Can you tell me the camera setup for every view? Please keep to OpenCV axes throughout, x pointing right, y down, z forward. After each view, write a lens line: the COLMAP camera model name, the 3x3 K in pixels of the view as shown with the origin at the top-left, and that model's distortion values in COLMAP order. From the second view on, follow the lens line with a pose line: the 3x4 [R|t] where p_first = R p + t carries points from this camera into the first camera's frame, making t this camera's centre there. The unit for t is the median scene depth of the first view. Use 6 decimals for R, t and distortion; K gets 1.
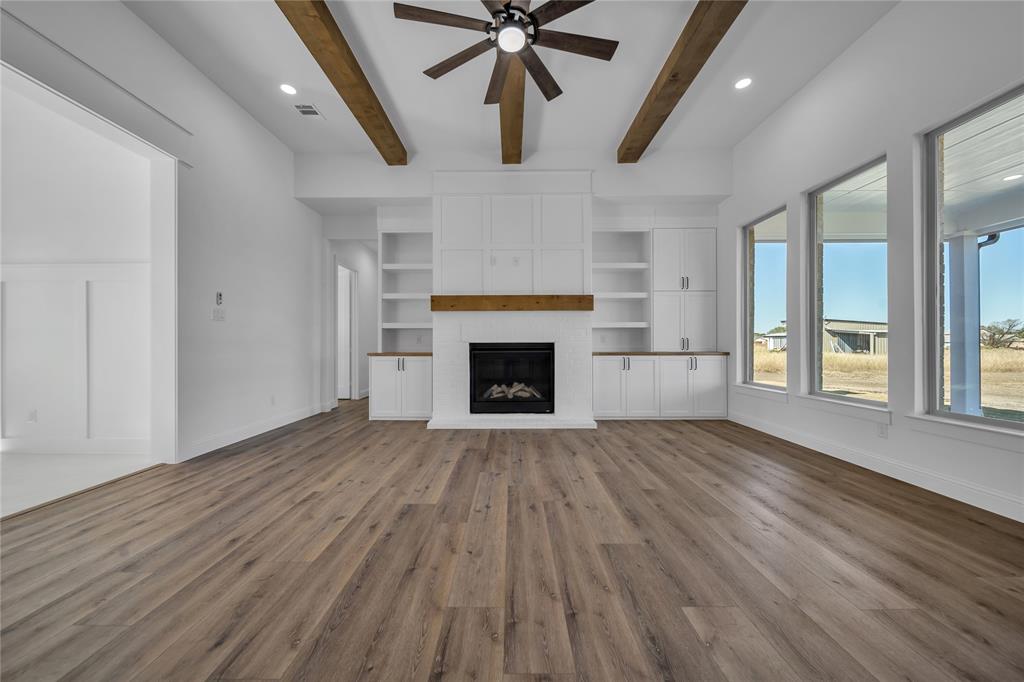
lens RADIAL K [[385.9, 0, 512.4], [0, 385.9, 342.4], [0, 0, 1]] dist [0.000855, 0.000105]
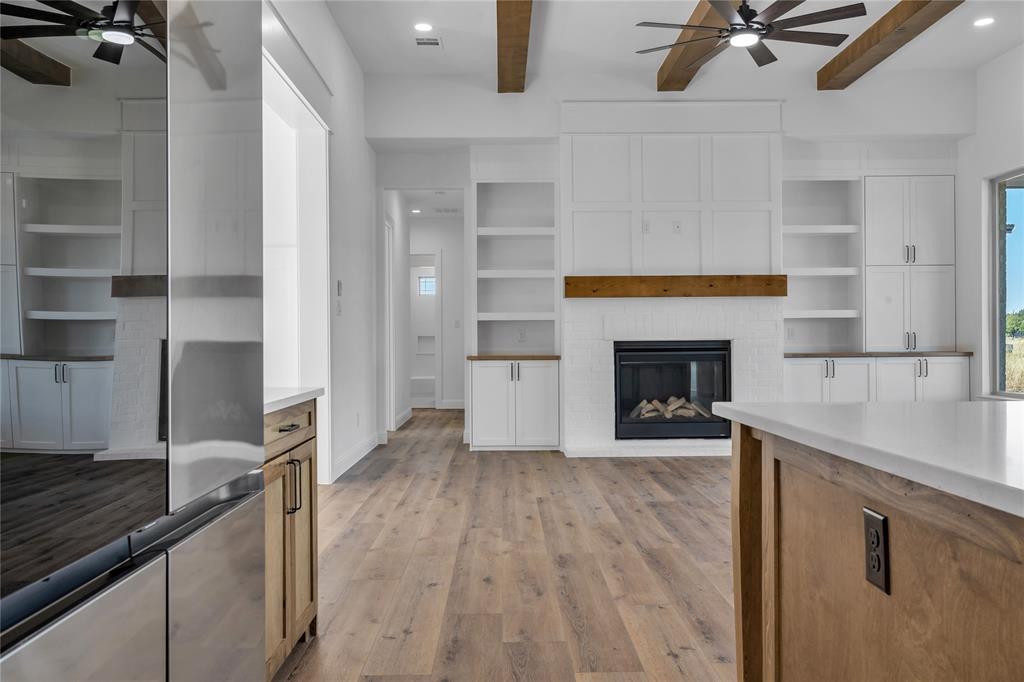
lens RADIAL K [[903.7, 0, 510.2], [0, 903.7, 340.8], [0, 0, 1]] dist [0.013997, 0.006110]
pose [[0.999752, -0.006295, 0.021341, -0.331627], [0.006193, 0.999969, 0.004849, -0.008788], [-0.021371, -0.004716, 0.999760, -0.663436]]
